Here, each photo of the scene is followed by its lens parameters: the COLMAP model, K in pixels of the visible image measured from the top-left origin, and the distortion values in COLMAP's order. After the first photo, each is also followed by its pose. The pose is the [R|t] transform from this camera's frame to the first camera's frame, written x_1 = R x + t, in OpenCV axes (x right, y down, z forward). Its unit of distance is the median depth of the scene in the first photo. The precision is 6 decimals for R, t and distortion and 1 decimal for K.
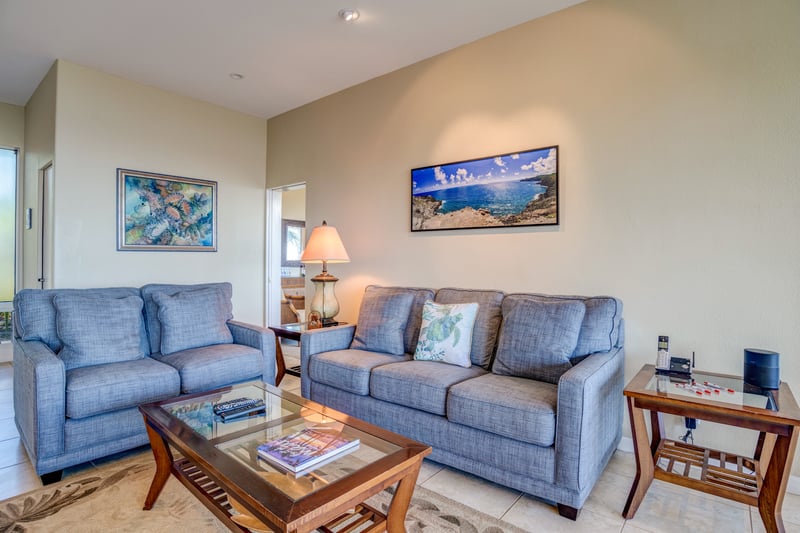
lens RADIAL K [[410.8, 0, 402.5], [0, 410.8, 263.5], [0, 0, 1]] dist [-0.073113, 0.025355]
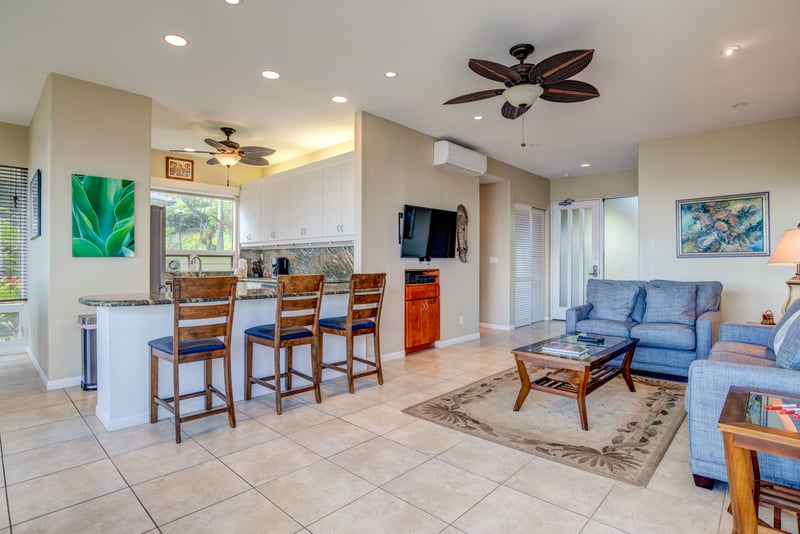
lens RADIAL K [[410.8, 0, 402.5], [0, 410.8, 264.0], [0, 0, 1]] dist [-0.073113, 0.025355]
pose [[-0.061800, -0.008471, -0.998053, 0.841150], [-0.005923, 0.999949, -0.008120, 0.008388], [0.998071, 0.005410, -0.061847, 0.107994]]
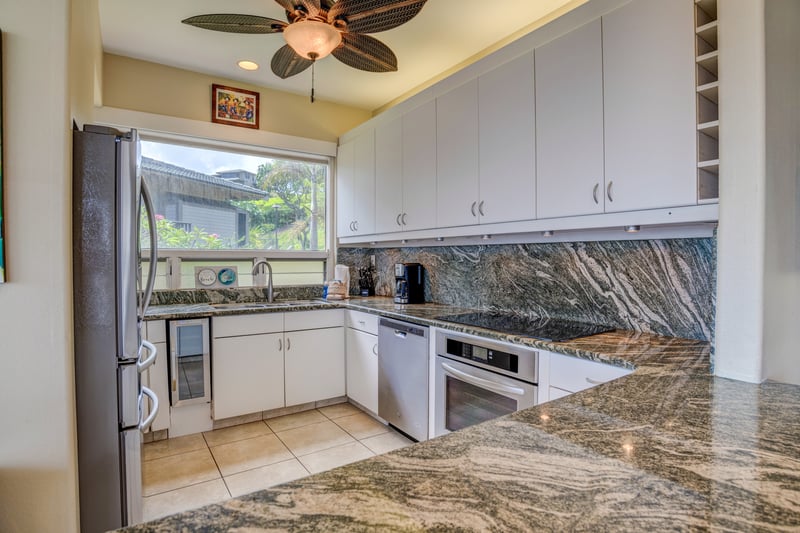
lens RADIAL K [[410.8, 0, 402.5], [0, 410.8, 263.5], [0, 0, 1]] dist [-0.073113, 0.025355]
pose [[-0.275233, 0.002209, -0.961375, -0.039908], [-0.008242, 0.999955, 0.004658, -0.038021], [0.961342, 0.009206, -0.275202, -0.318651]]
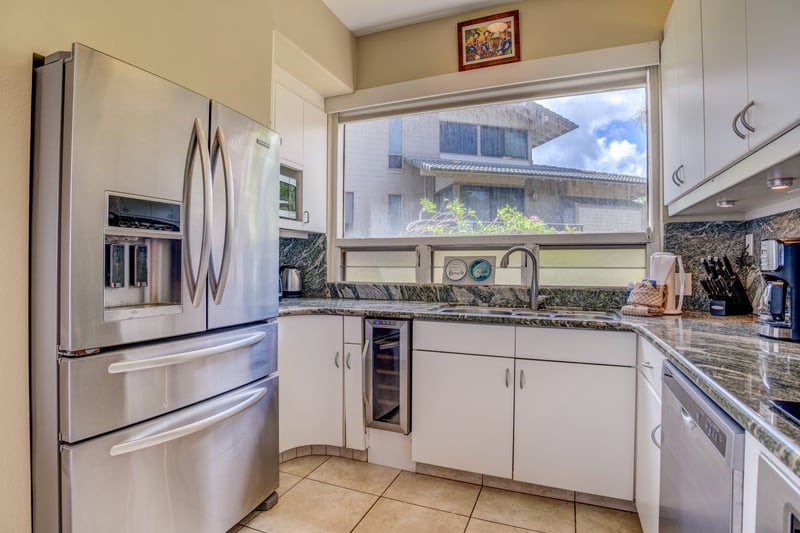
lens RADIAL K [[410.8, 0, 402.5], [0, 410.8, 263.5], [0, 0, 1]] dist [-0.073113, 0.025355]
pose [[-0.954368, -0.014314, -0.298291, -0.542126], [-0.013514, 0.999897, -0.004743, -0.002388], [0.298328, -0.000495, -0.954463, -0.336276]]
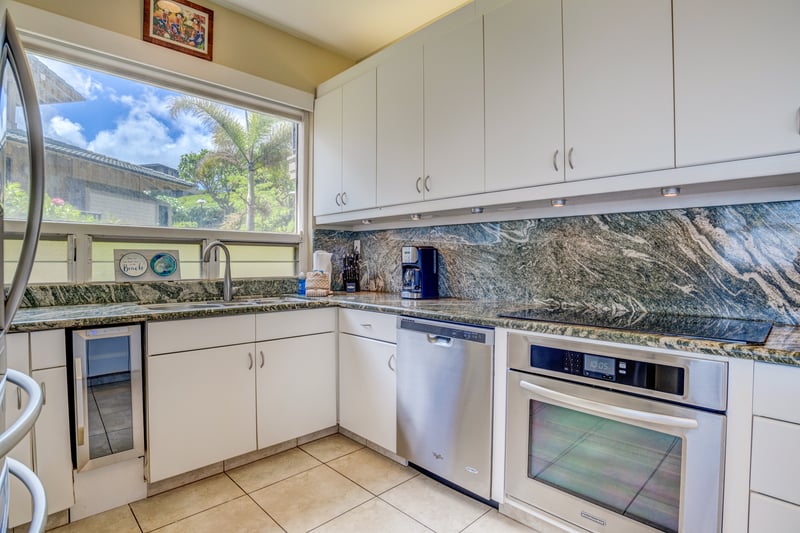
lens RADIAL K [[410.8, 0, 402.5], [0, 410.8, 263.5], [0, 0, 1]] dist [-0.073113, 0.025355]
pose [[-0.107696, -0.002481, -0.994181, -0.248926], [-0.007617, 0.999970, -0.001671, 0.000385], [0.994155, 0.007392, -0.107711, -0.536221]]
